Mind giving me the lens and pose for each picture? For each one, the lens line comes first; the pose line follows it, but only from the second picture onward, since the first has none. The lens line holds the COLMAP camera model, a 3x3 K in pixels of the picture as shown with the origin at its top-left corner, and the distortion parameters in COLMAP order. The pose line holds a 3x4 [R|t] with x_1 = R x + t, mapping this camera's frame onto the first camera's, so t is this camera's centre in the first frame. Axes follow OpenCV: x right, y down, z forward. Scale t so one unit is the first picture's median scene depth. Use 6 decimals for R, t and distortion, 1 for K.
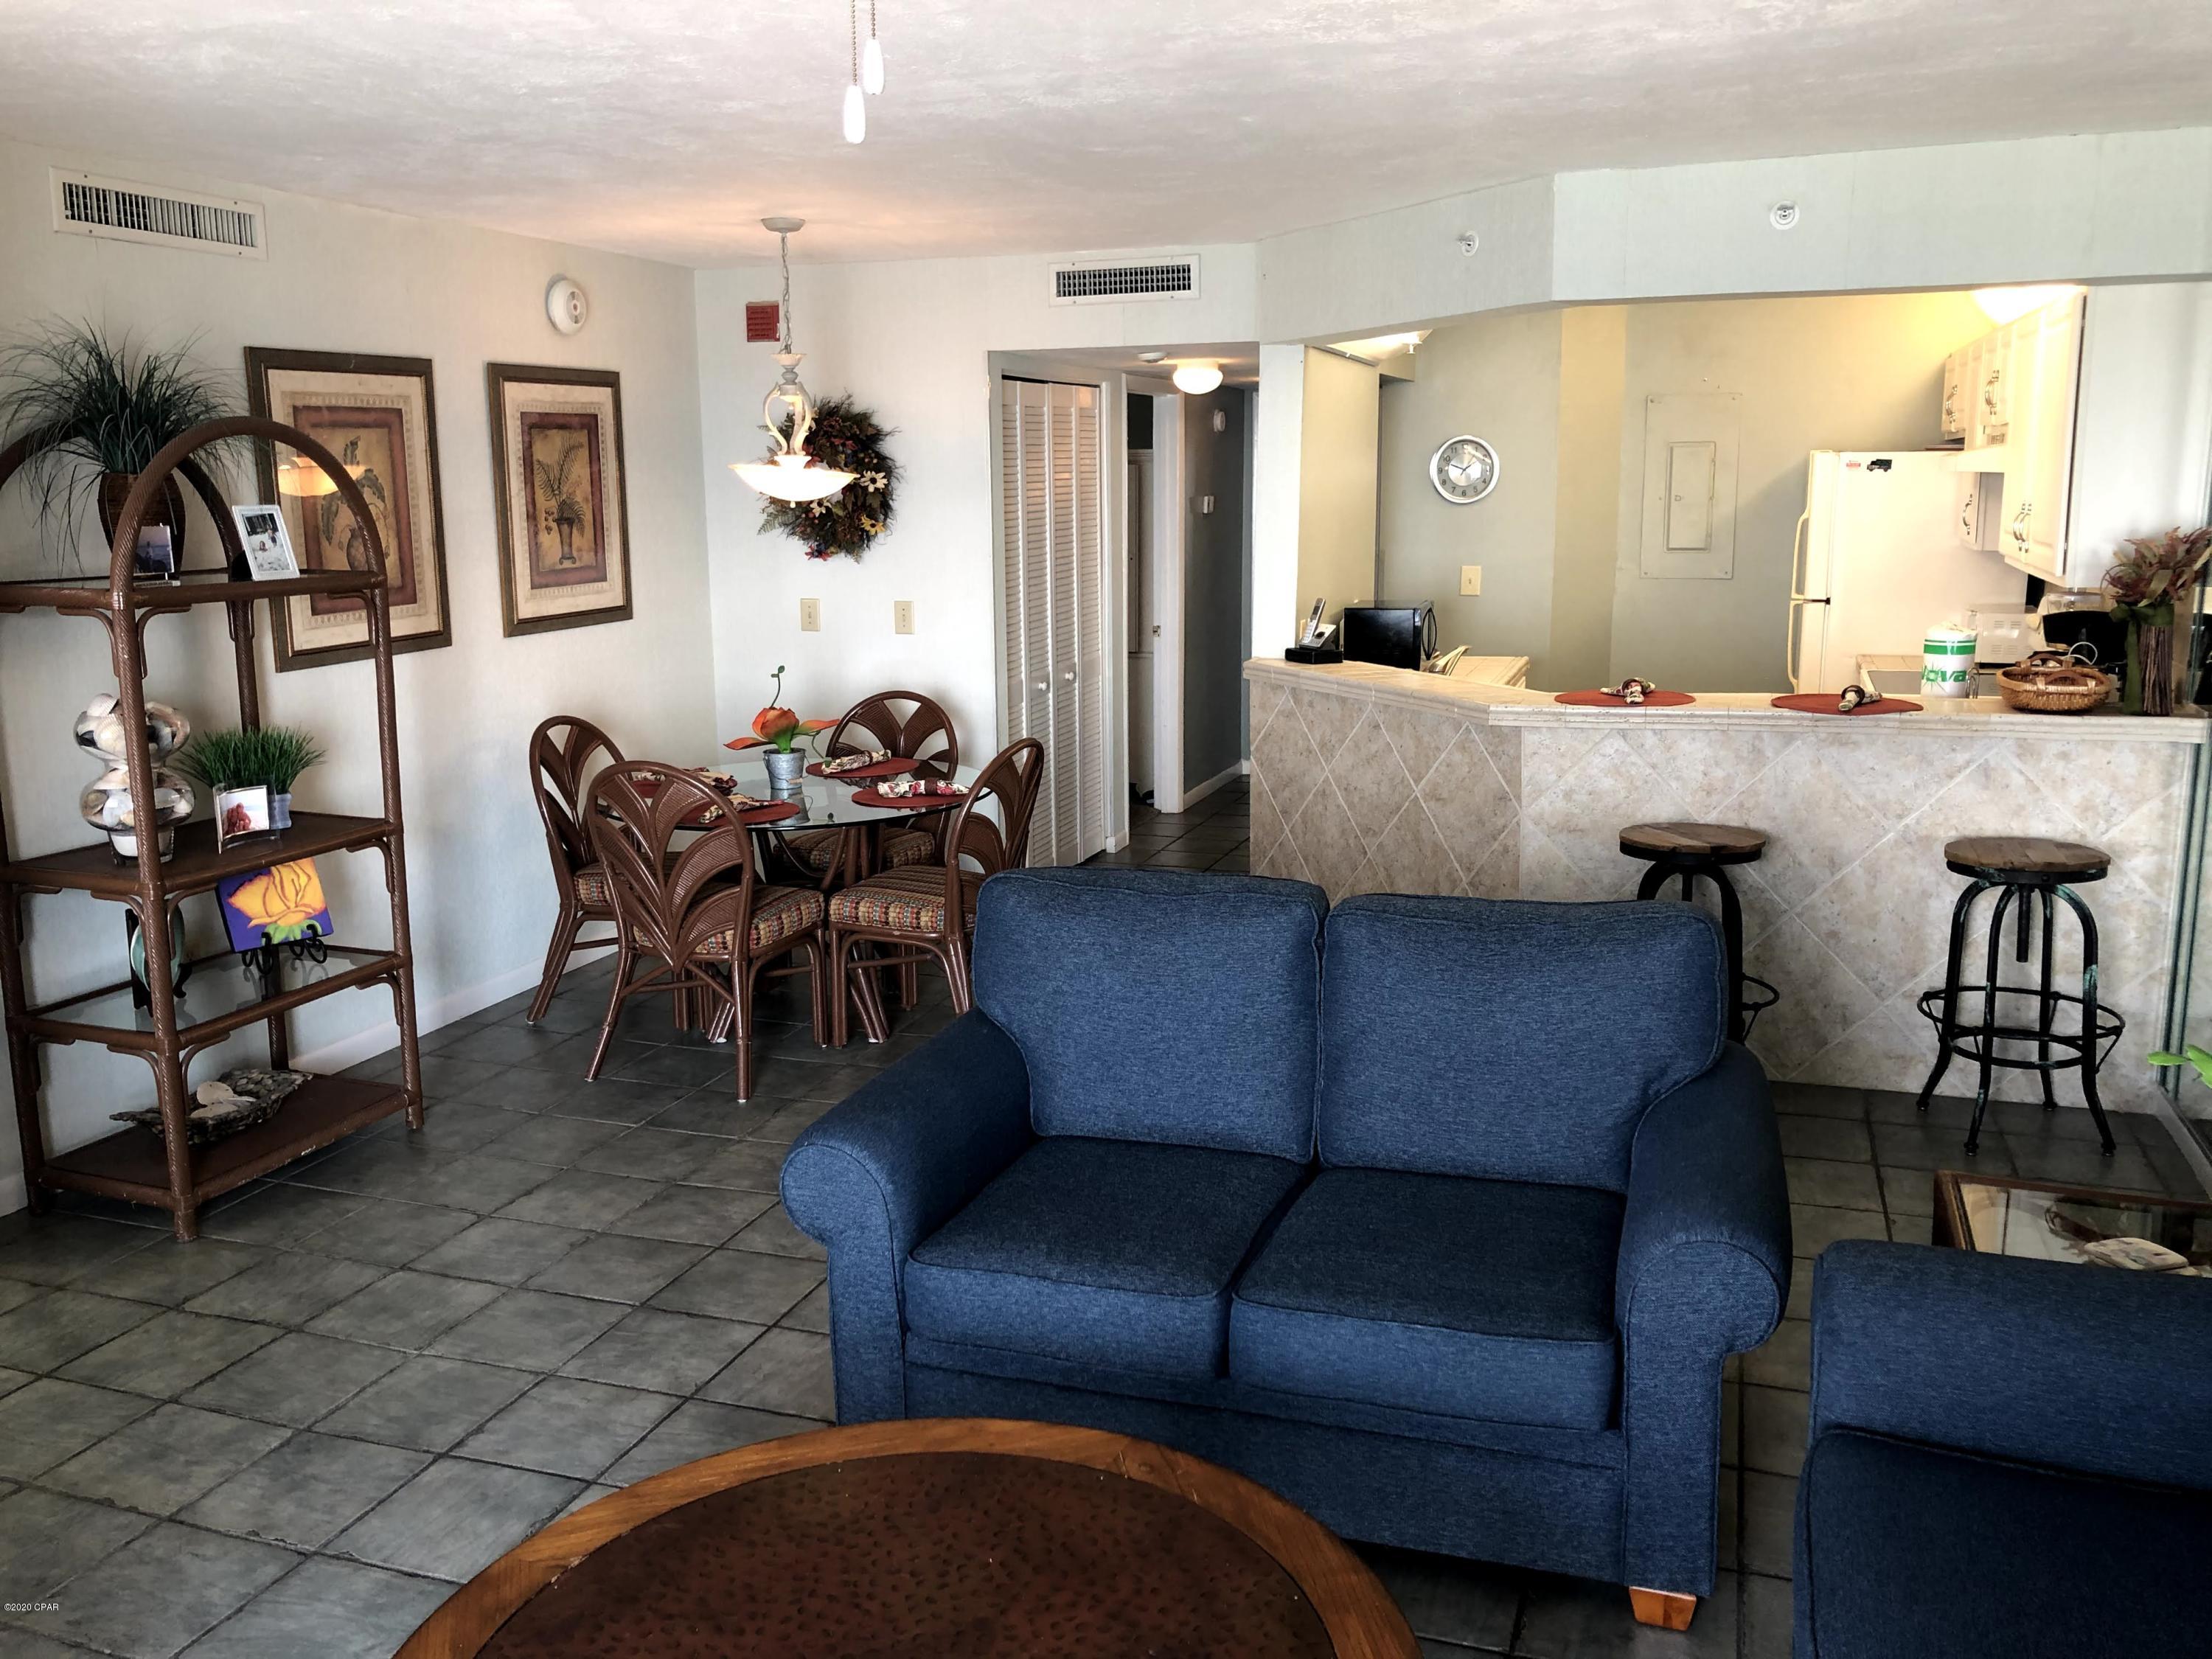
lens RADIAL K [[1810.5, 0, 1091.9], [0, 1810.5, 815.3], [0, 0, 1]] dist [0.038212, -0.038933]
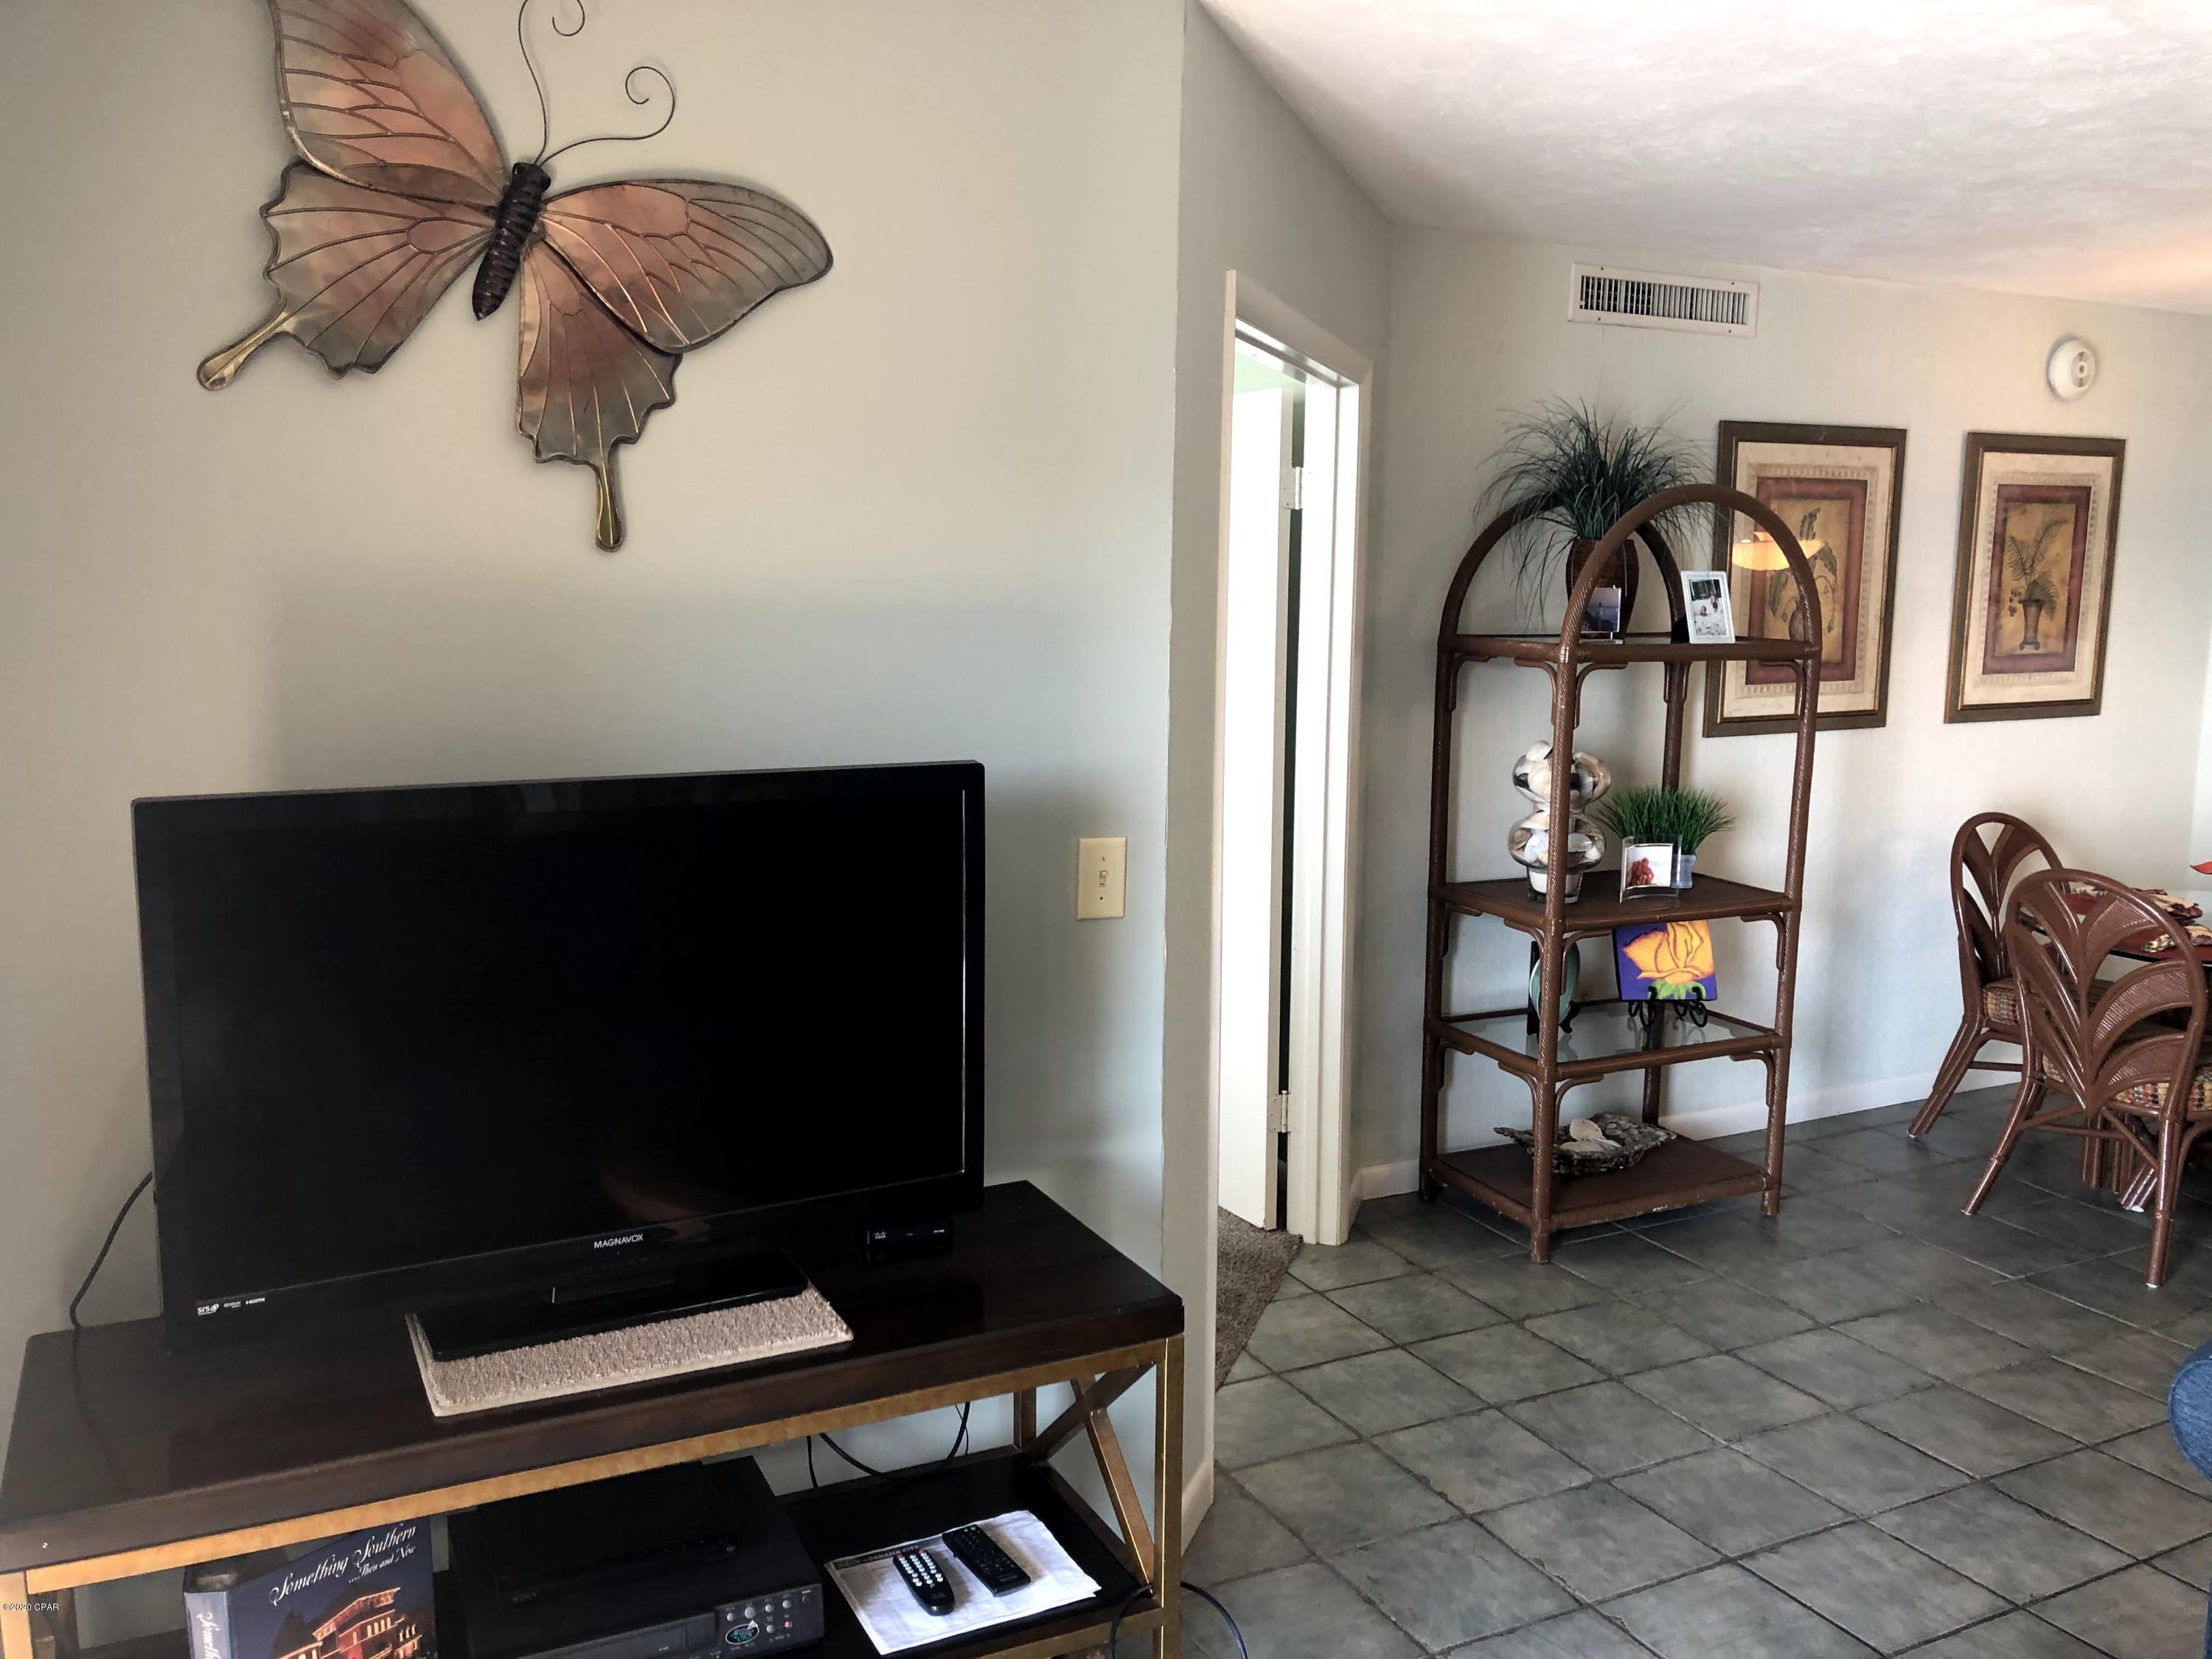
lens RADIAL K [[1810.5, 0, 1120.2], [0, 1810.5, 816.3], [0, 0, 1]] dist [0.038212, -0.038933]
pose [[0.730791, 0.110586, -0.673584, 0.004572], [-0.144166, 0.989535, 0.006048, 0.006247], [0.667204, 0.092688, 0.739086, 0.035856]]
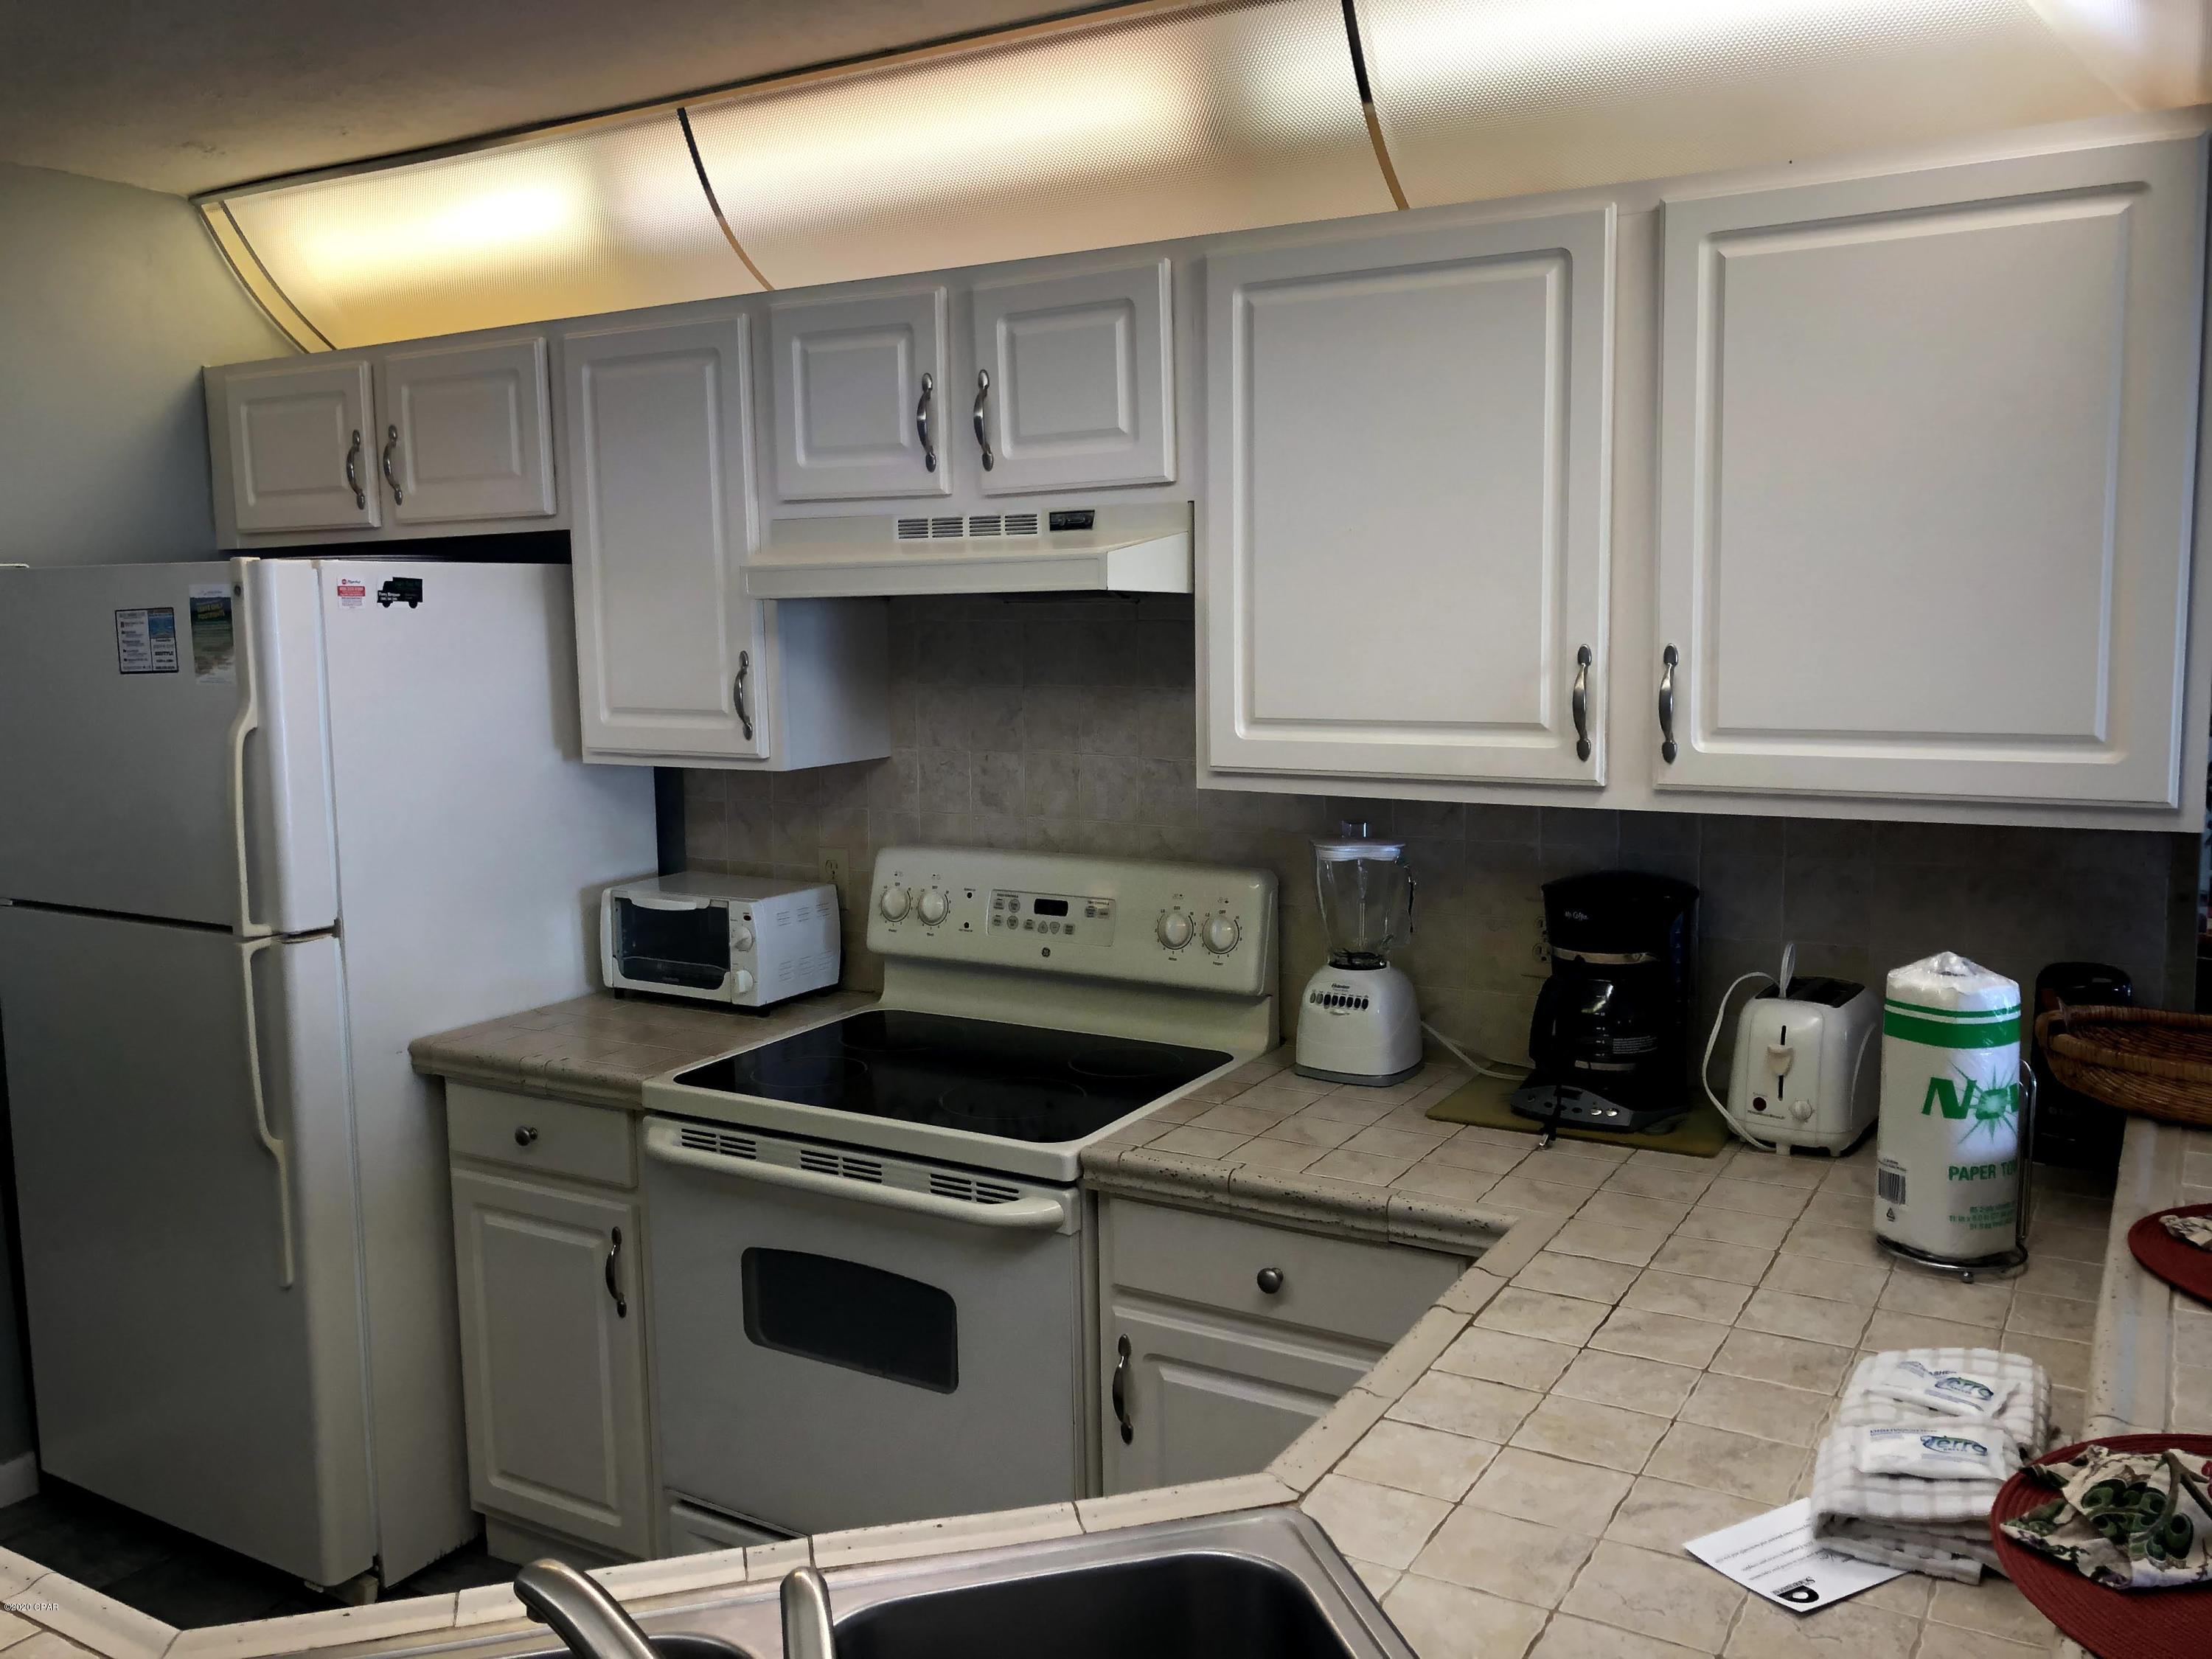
lens RADIAL K [[1810.5, 0, 1099.0], [0, 1810.5, 821.5], [0, 0, 1]] dist [0.038212, -0.038933]
pose [[0.191777, -0.113480, 0.974856, 0.069633], [0.197763, 0.977386, 0.074870, -0.209982], [-0.961307, 0.178432, 0.209882, 1.151567]]
